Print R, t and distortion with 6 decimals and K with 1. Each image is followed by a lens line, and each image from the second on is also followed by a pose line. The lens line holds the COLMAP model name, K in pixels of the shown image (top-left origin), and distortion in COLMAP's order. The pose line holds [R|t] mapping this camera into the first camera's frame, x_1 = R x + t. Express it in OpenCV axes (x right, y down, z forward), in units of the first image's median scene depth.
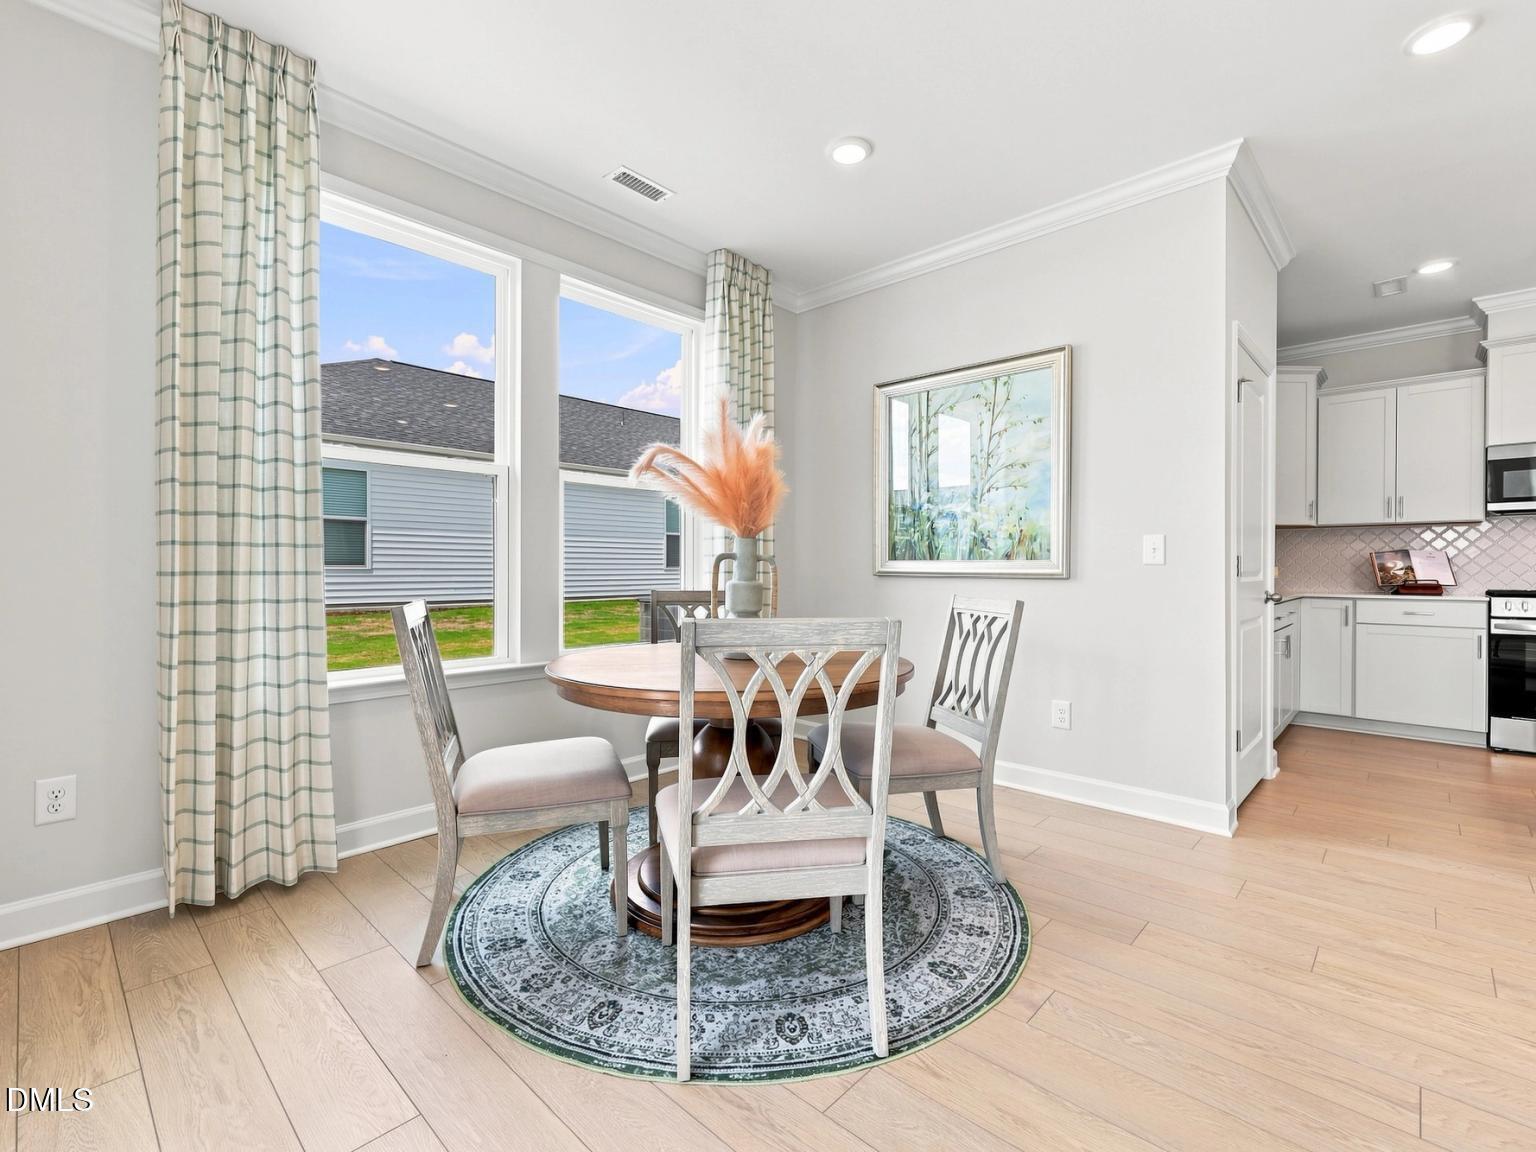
lens RADIAL K [[700.2, 0, 772.3], [0, 700.2, 569.8], [0, 0, 1]] dist [0.002236, 0.000492]
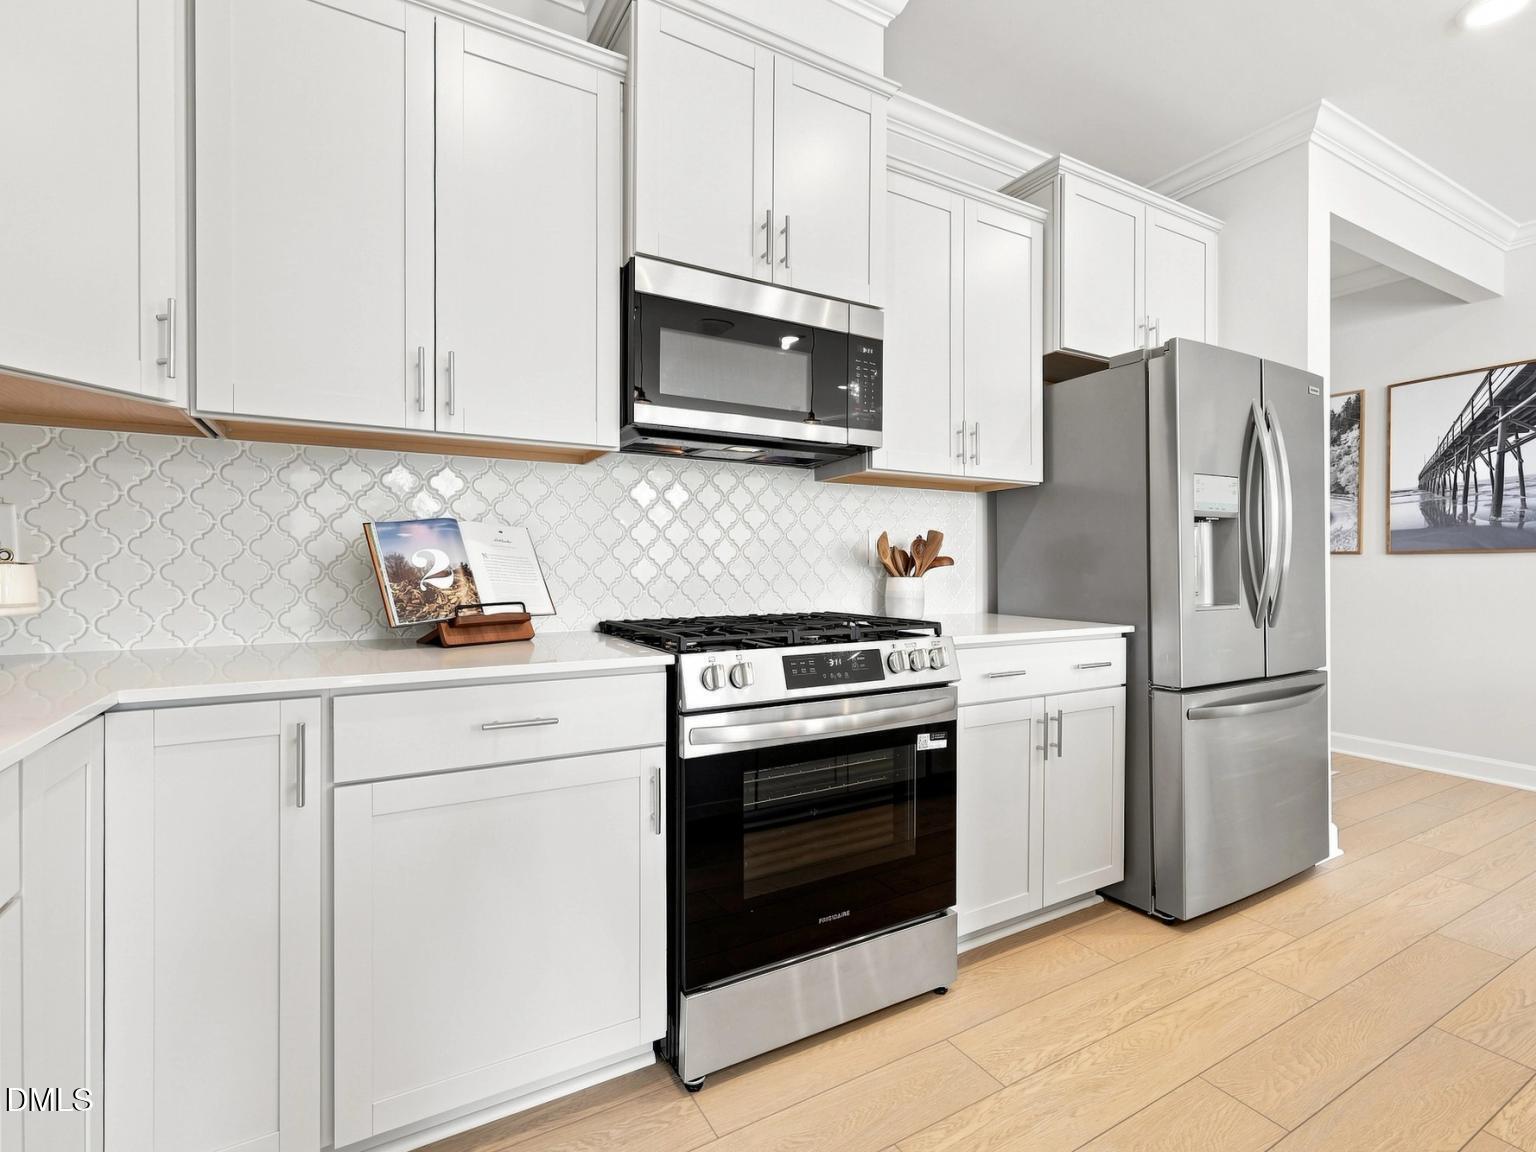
lens RADIAL K [[727.5, 0, 775.4], [0, 727.5, 567.3], [0, 0, 1]] dist [-0.002127, -0.000303]
pose [[0.294841, -0.004472, 0.955536, 0.668697], [0.001514, 0.999990, 0.004213, -0.005669], [-0.955545, 0.000205, 0.294845, 0.819497]]
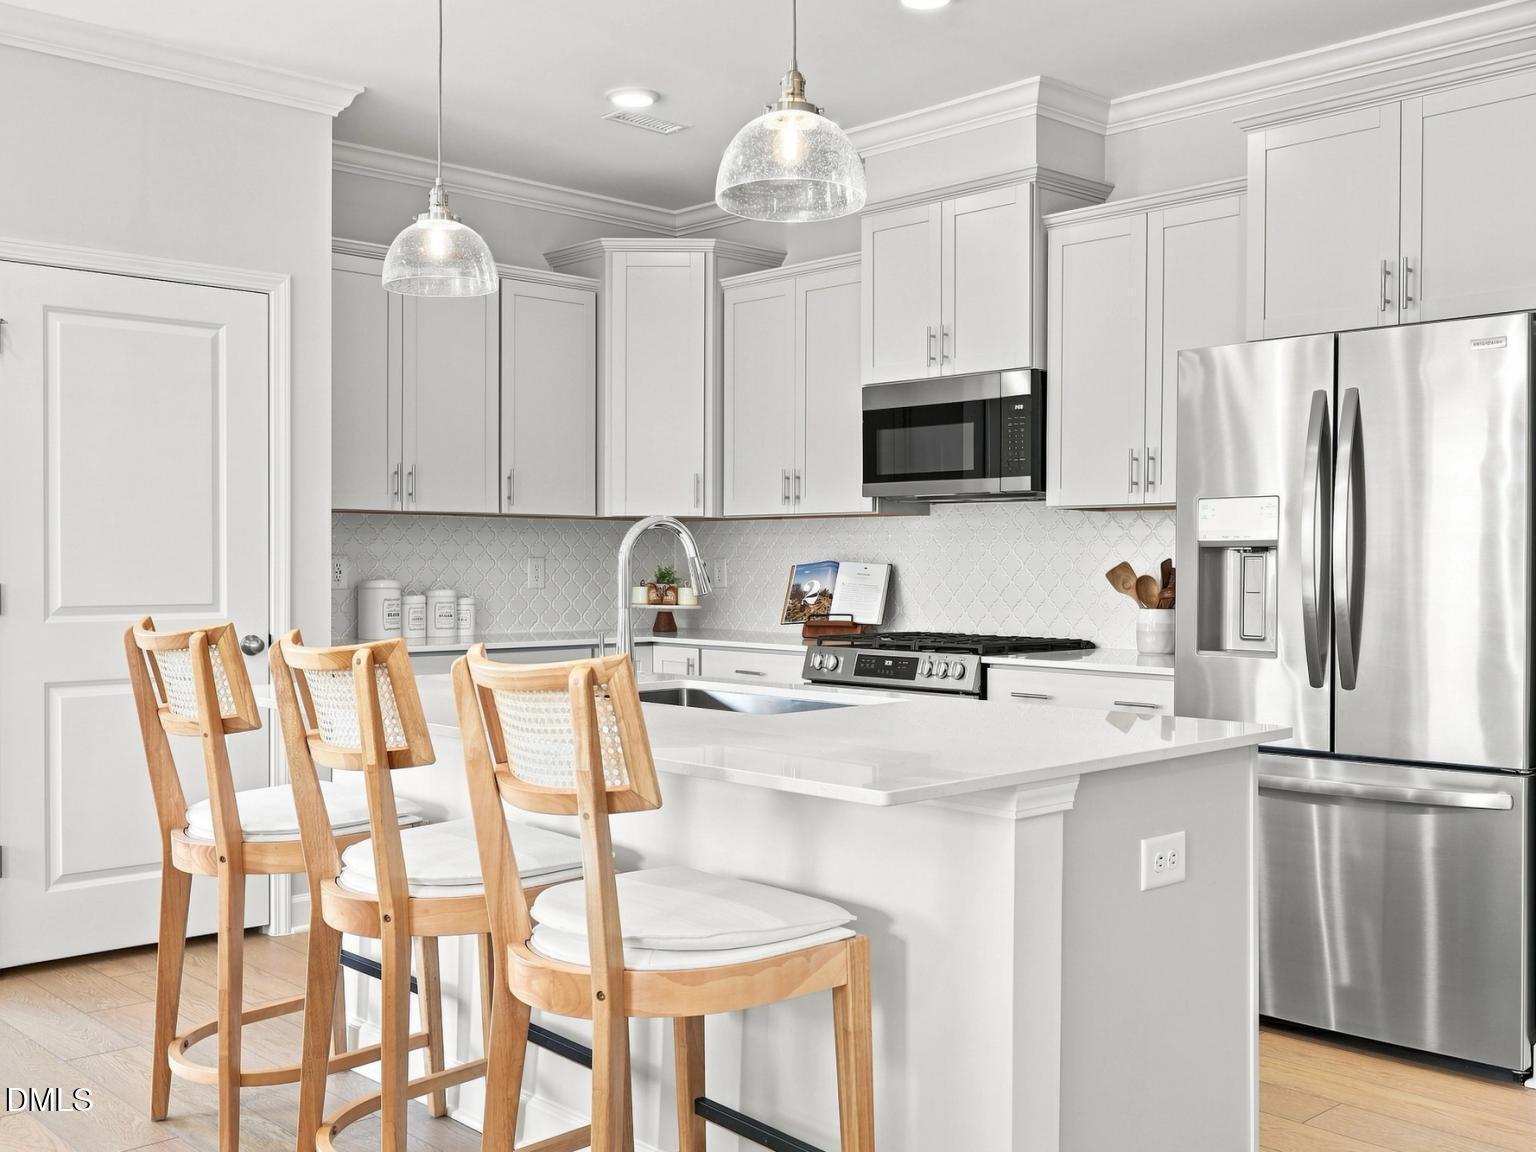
lens RADIAL K [[1557.5, 0, 768.0], [0, 1557.5, 576.0], [0, 0, 1]] dist [0.012469, 0.004225]
pose [[0.997551, 0.001272, -0.069928, 1.045037], [-0.000754, 0.999972, 0.007427, -0.028480], [0.069936, -0.007356, 0.997524, -0.299081]]
